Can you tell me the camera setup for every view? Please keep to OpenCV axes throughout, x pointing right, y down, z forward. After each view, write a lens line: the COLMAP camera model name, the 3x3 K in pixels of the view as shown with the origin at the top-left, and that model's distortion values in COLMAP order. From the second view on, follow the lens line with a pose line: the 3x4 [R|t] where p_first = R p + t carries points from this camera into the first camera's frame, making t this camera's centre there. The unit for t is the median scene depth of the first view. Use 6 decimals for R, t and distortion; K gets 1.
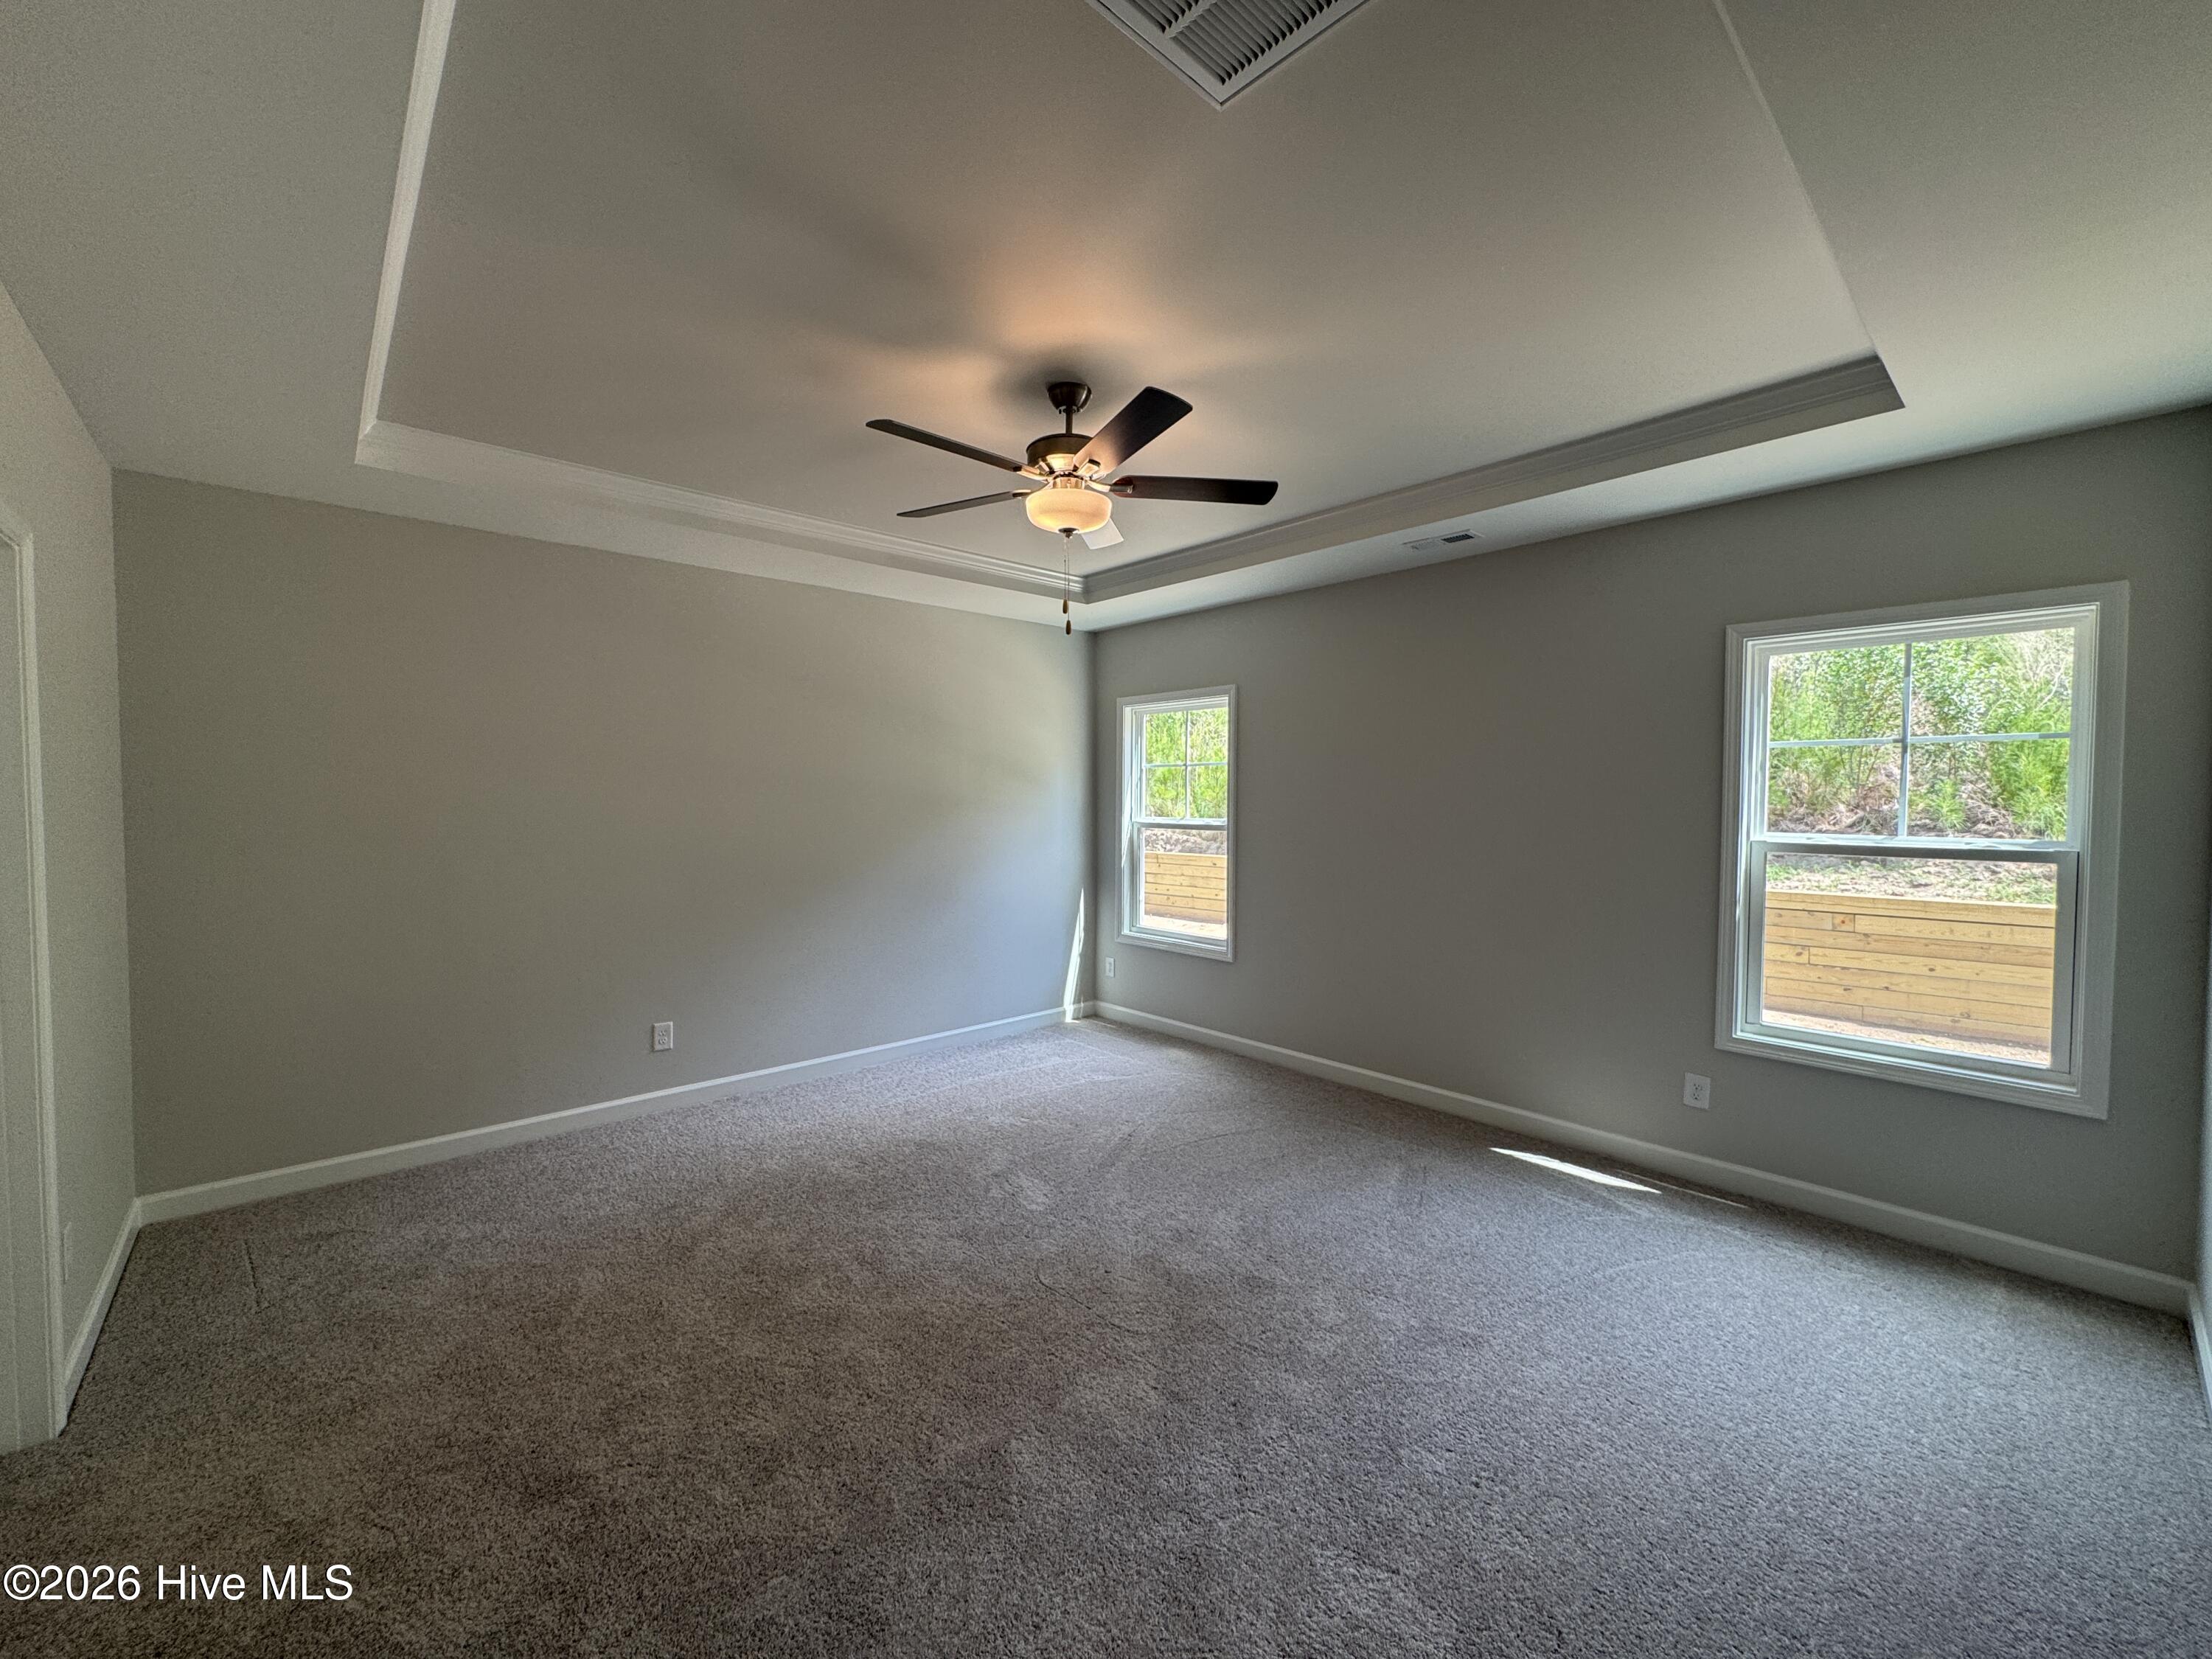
lens RADIAL K [[844.5, 0, 1096.8], [0, 844.5, 821.1], [0, 0, 1]] dist [-0.002523, -0.000050]
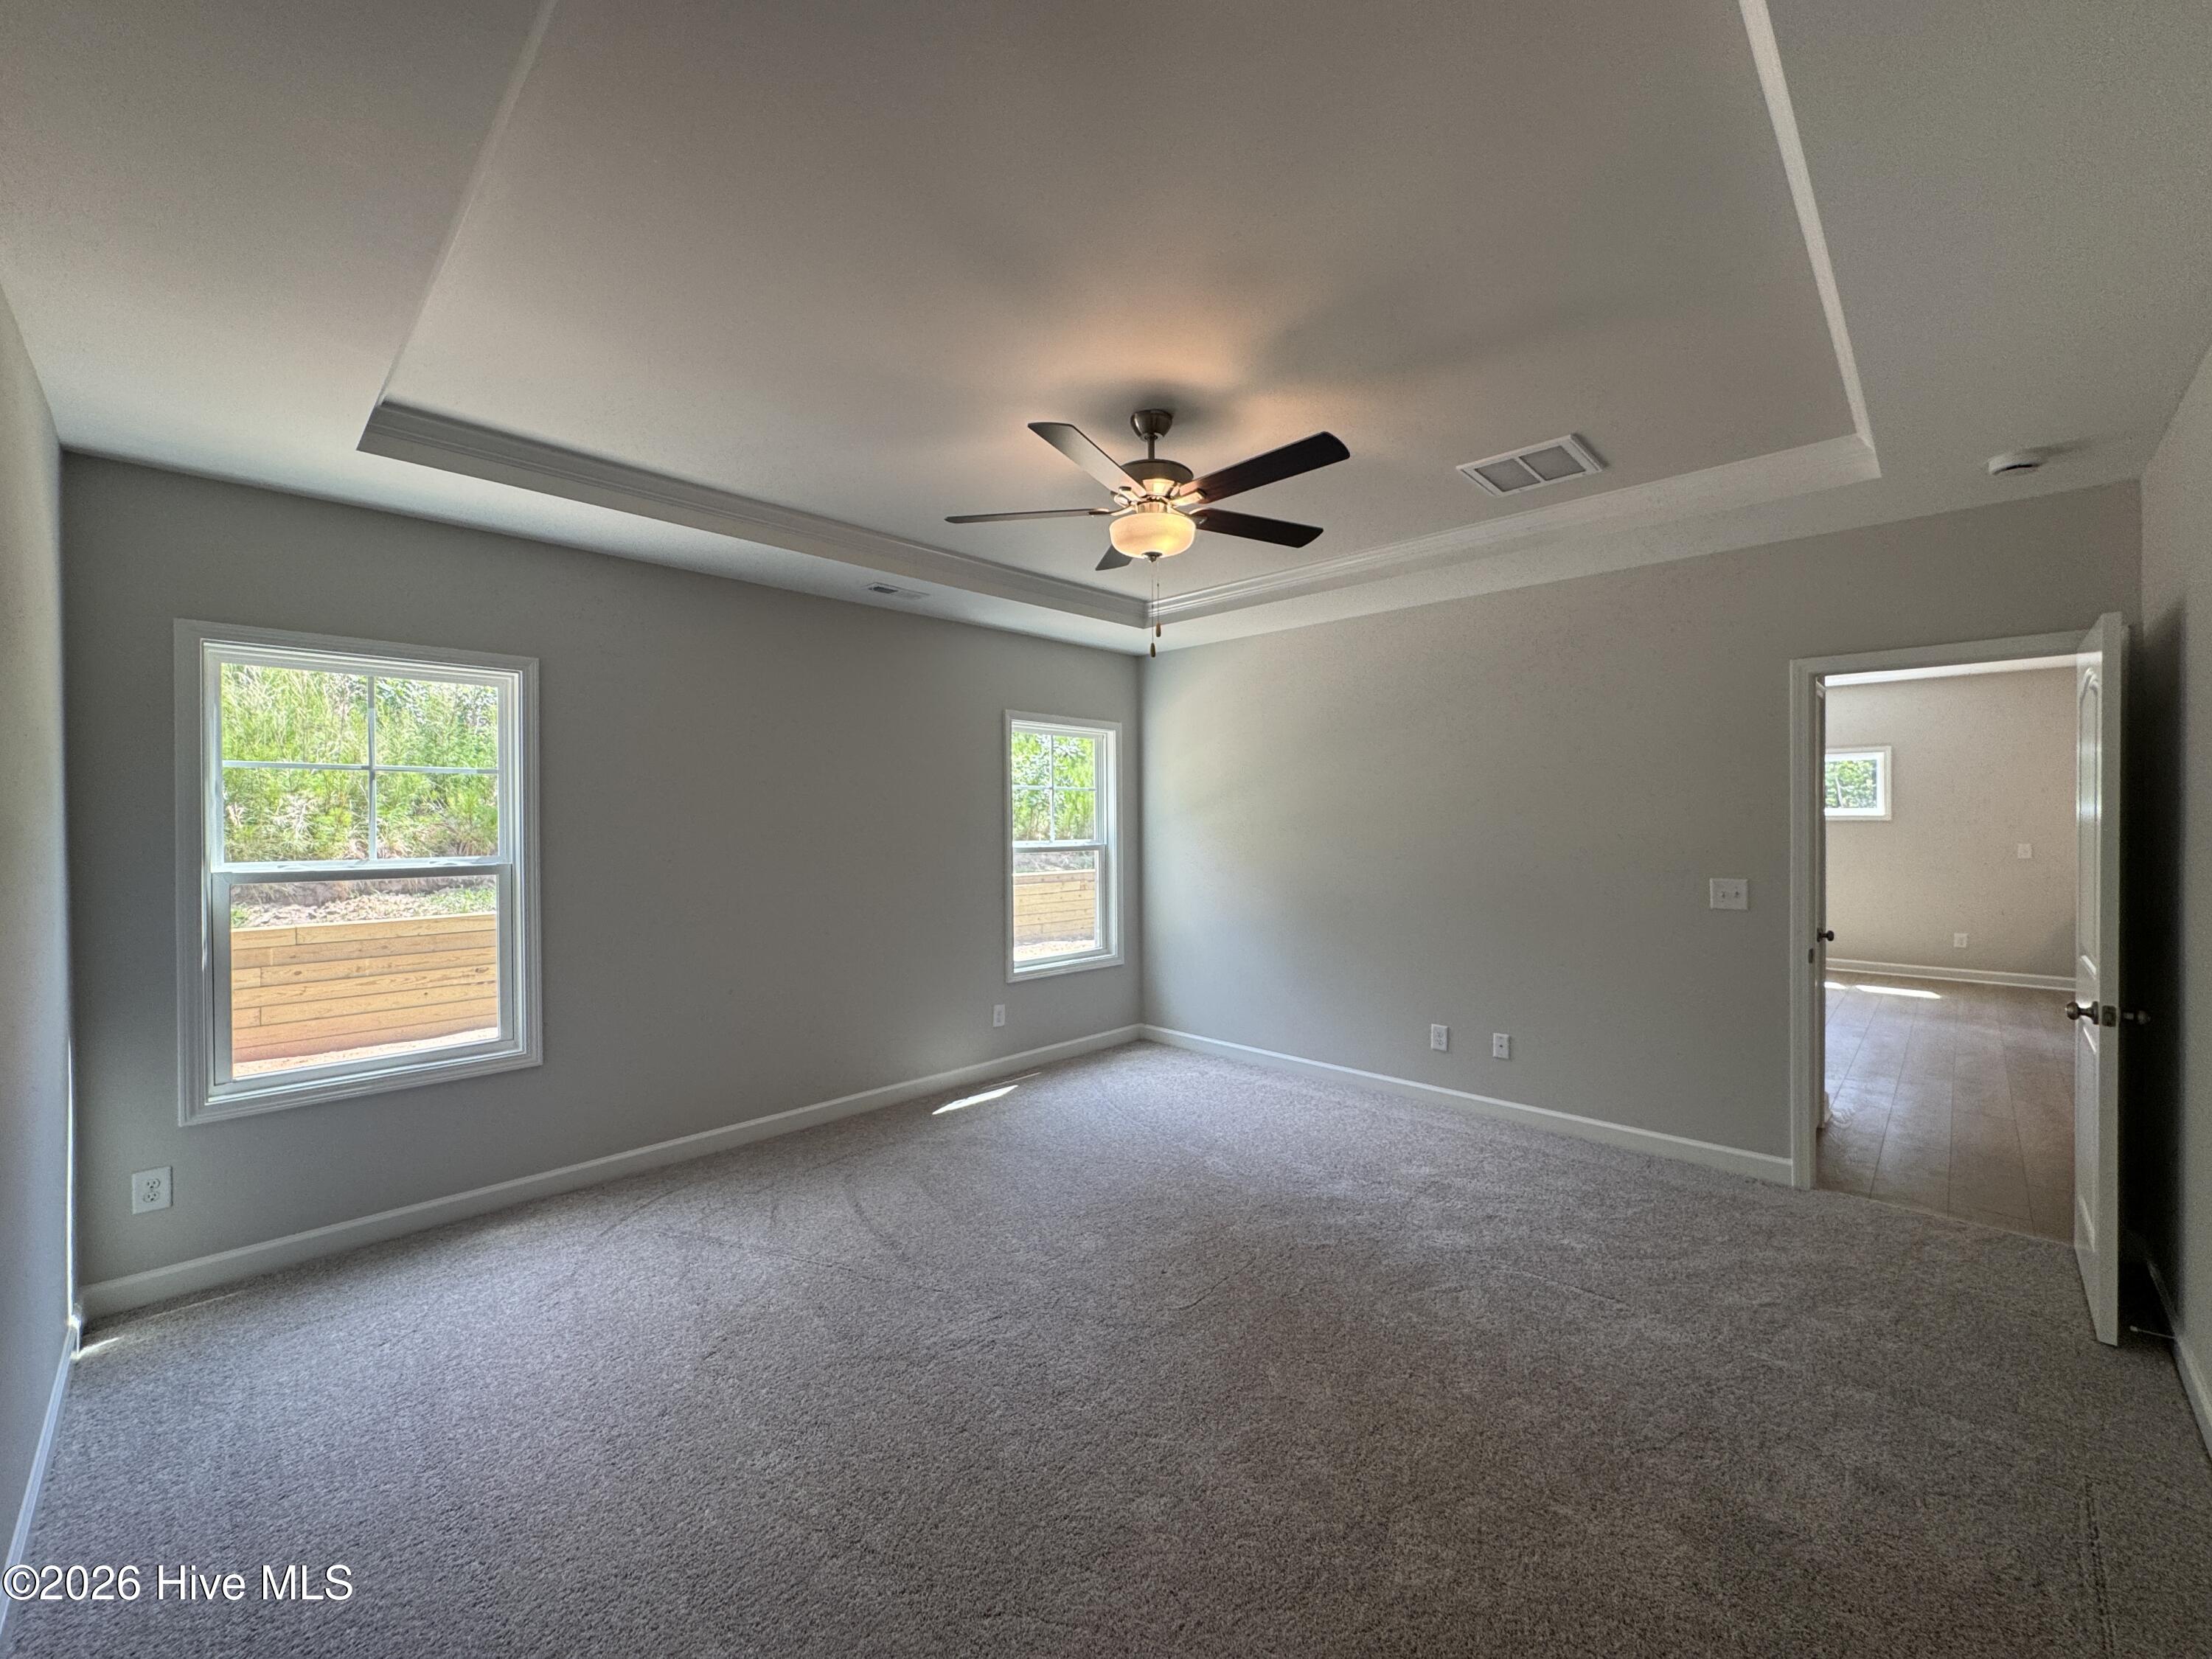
lens RADIAL K [[844.5, 0, 1096.8], [0, 844.5, 821.1], [0, 0, 1]] dist [-0.002523, -0.000050]
pose [[-0.017472, -0.004032, 0.999839, -0.453462], [0.033542, 0.999427, 0.004617, -0.015460], [-0.999285, 0.033617, -0.017327, 0.479059]]
